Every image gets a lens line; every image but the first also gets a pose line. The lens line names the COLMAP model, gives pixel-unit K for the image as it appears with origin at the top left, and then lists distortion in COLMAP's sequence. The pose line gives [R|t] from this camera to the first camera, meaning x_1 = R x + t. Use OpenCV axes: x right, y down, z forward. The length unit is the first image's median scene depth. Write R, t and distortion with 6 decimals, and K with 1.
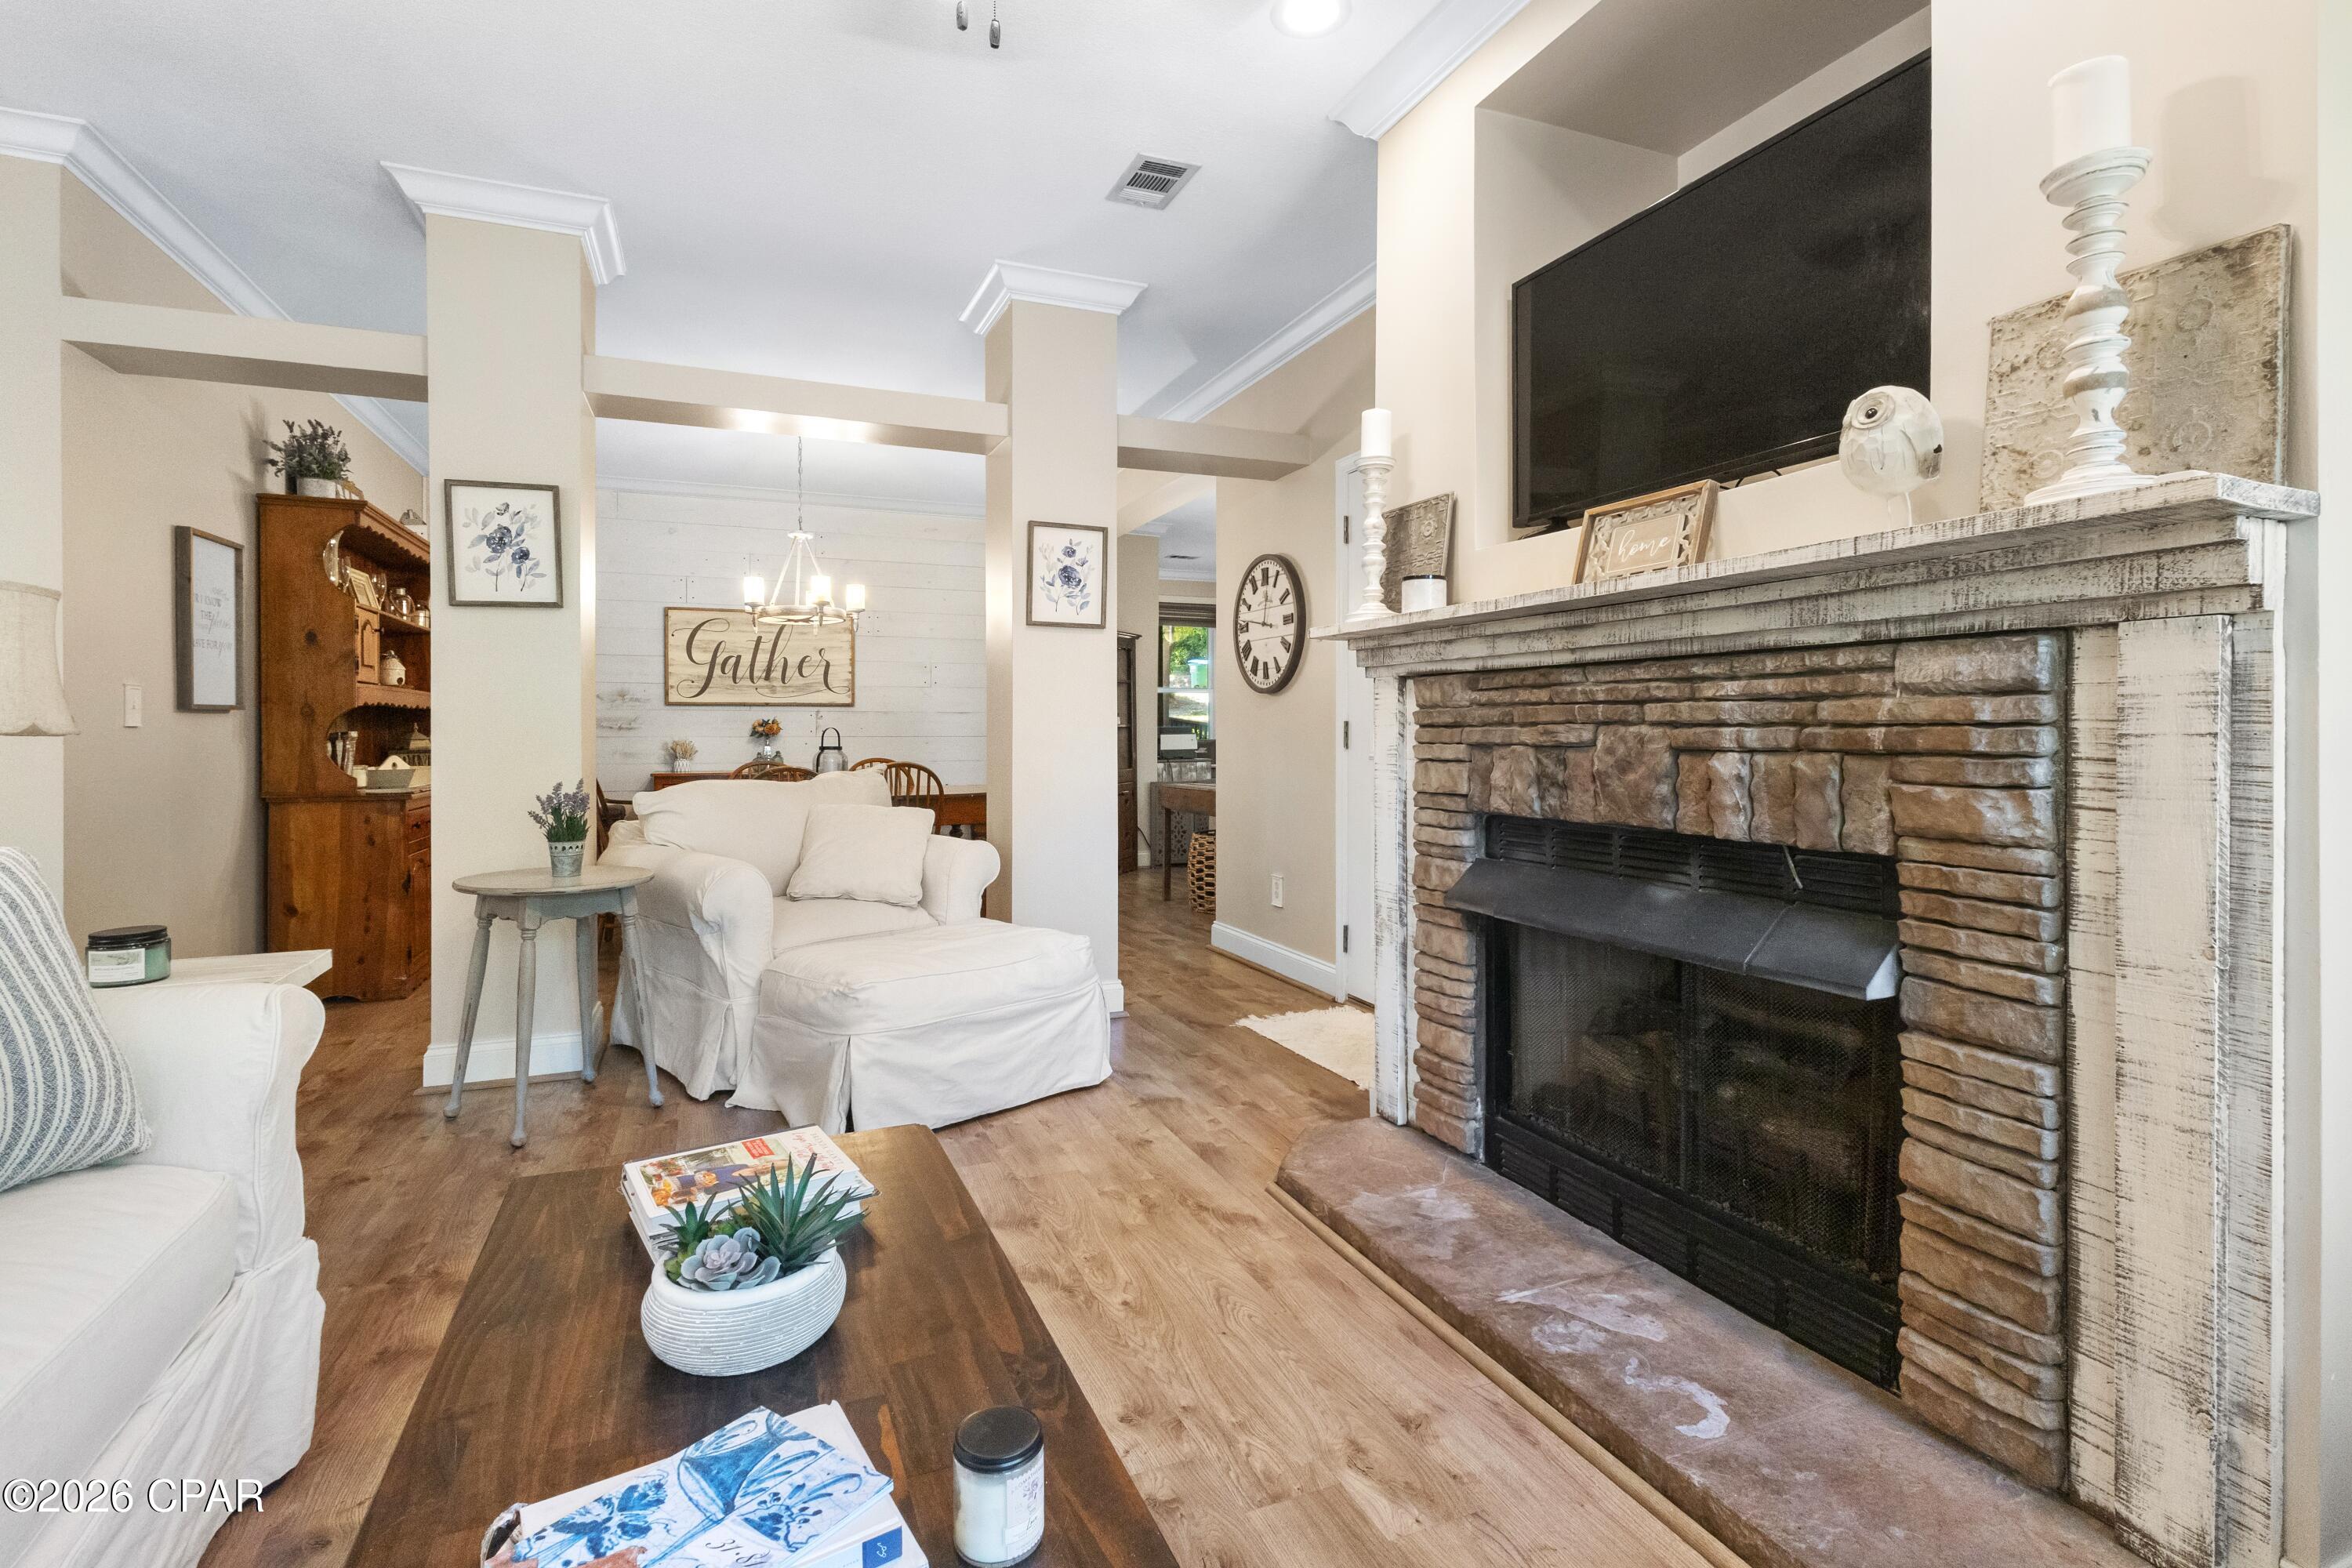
lens RADIAL K [[1089.5, 0, 1180.4], [0, 1089.5, 731.7], [0, 0, 1]] dist [0.006275, 0.000281]
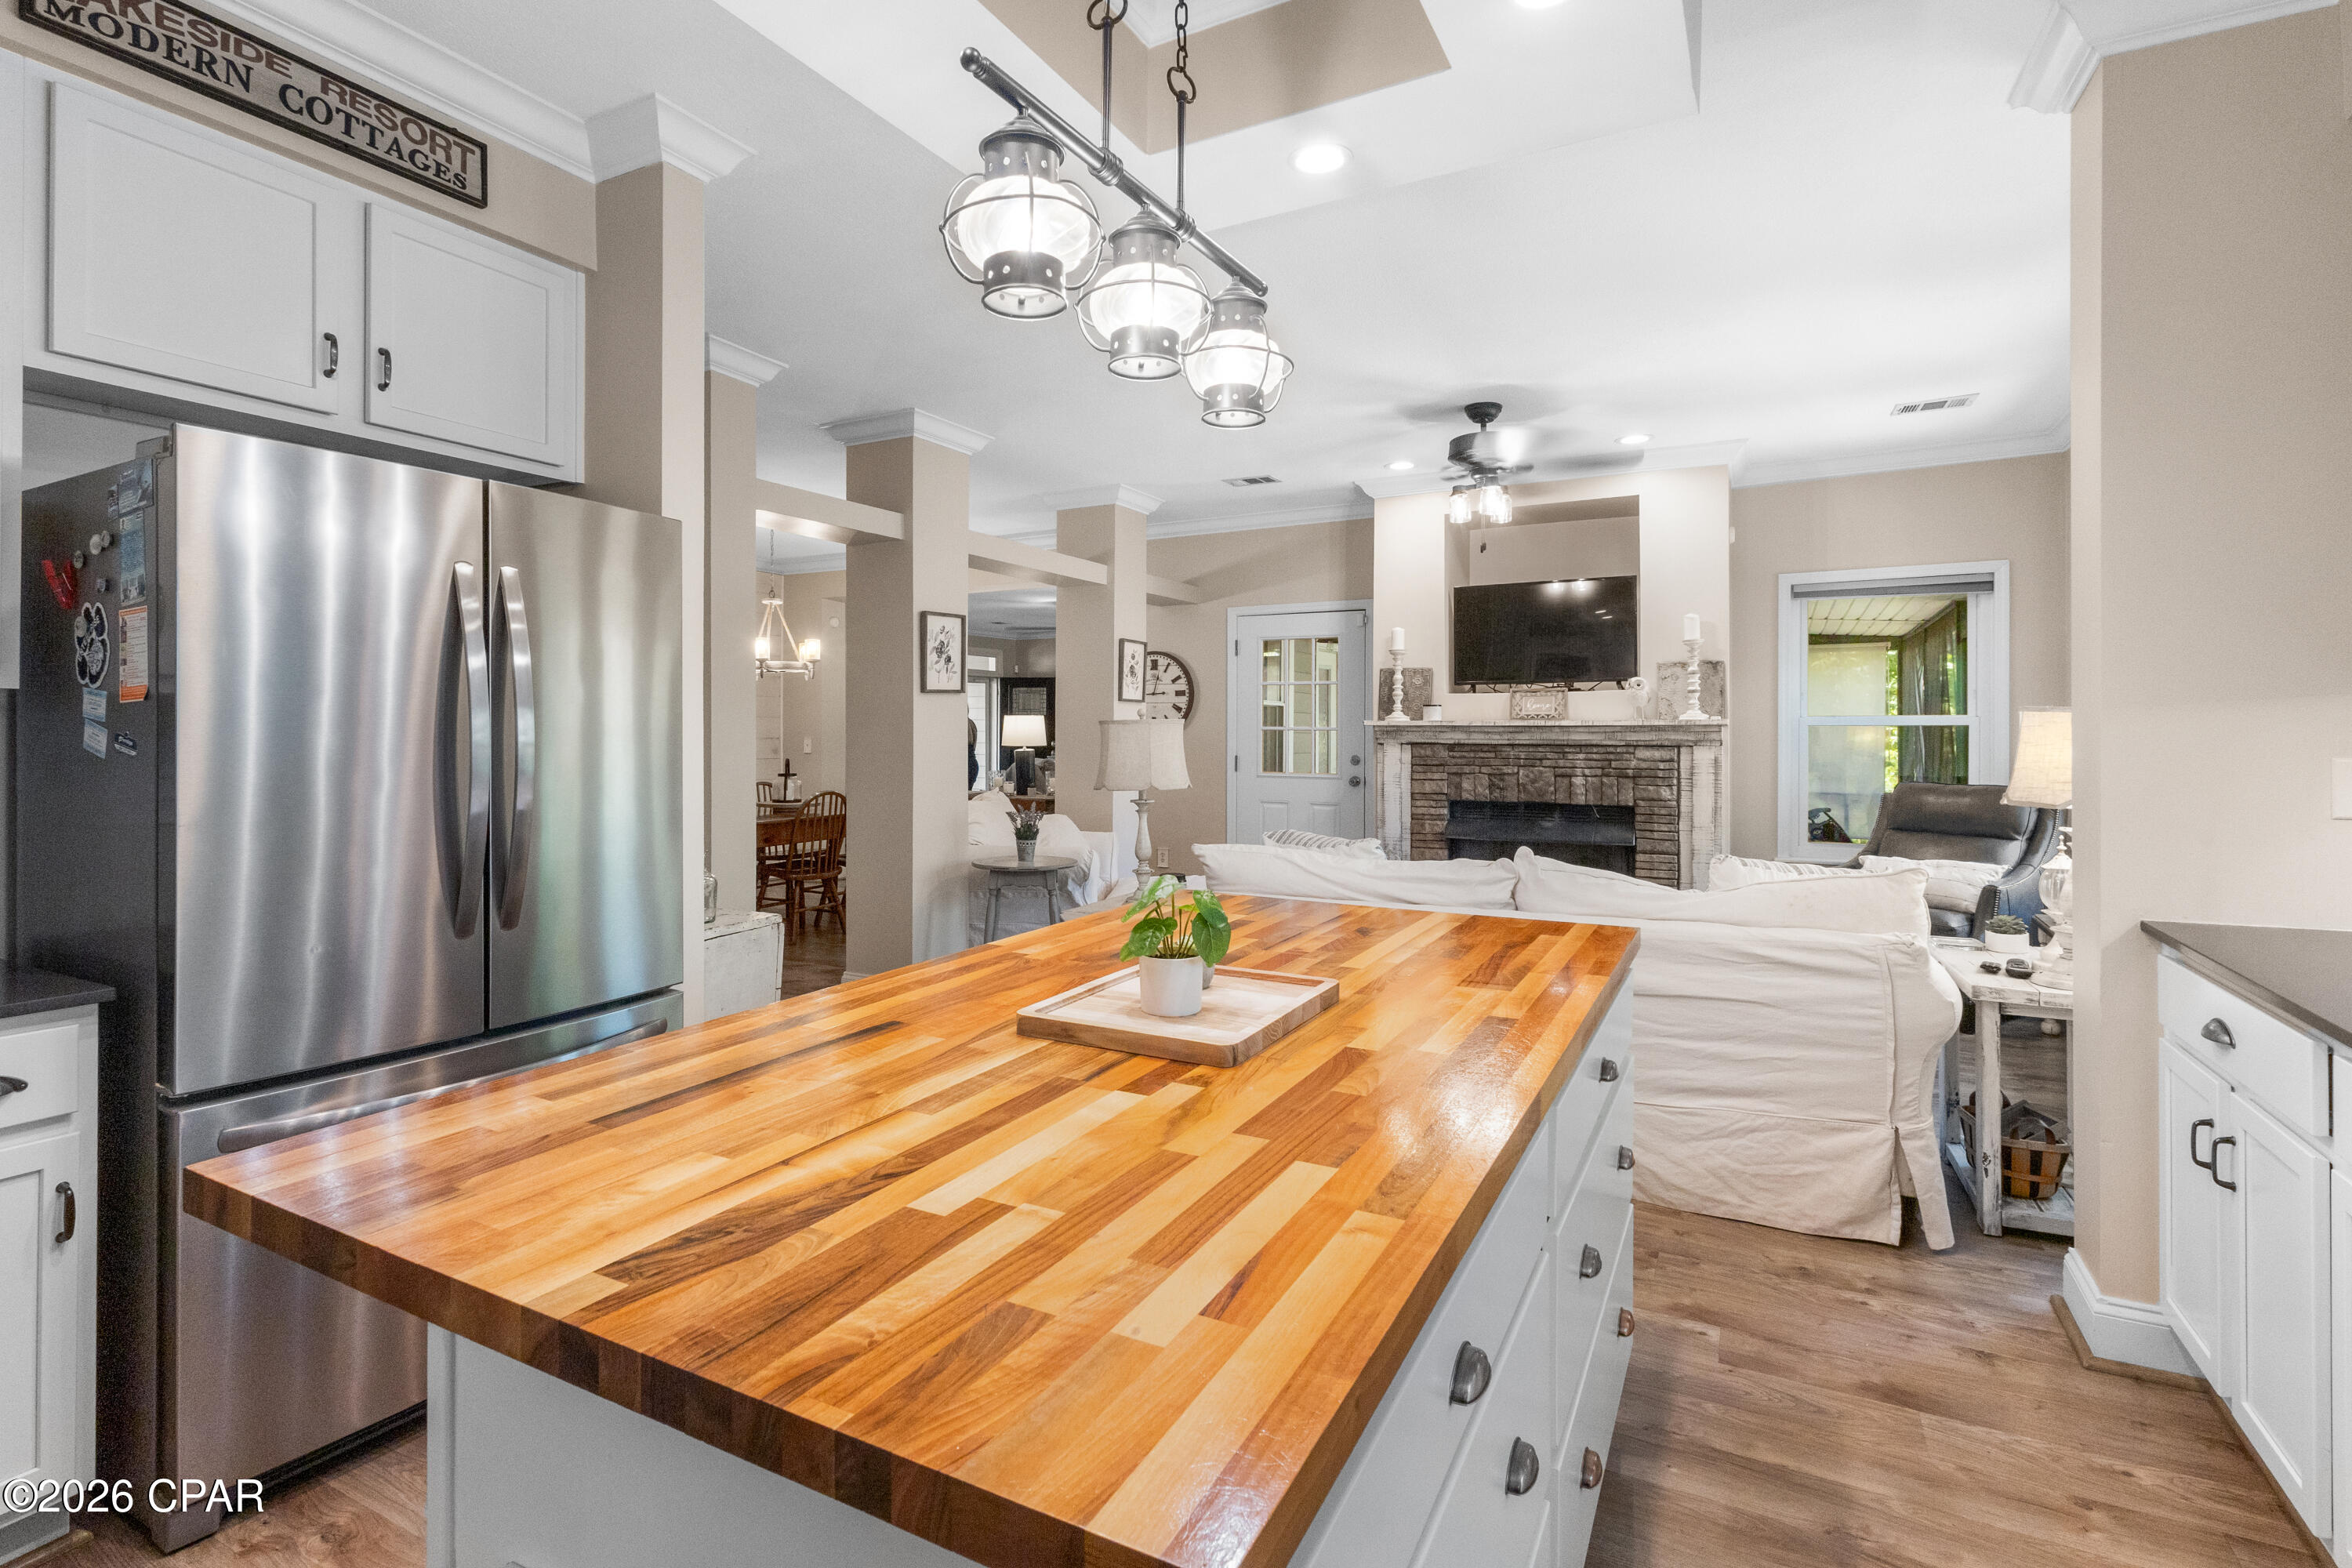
lens RADIAL K [[1089.5, 0, 1181.1], [0, 1089.5, 724.5], [0, 0, 1]] dist [0.006275, 0.000281]
pose [[0.778474, 0.007431, 0.627633, -1.919207], [-0.001765, 0.999952, -0.009649, -0.080350], [-0.627675, 0.006404, 0.778449, -0.598231]]
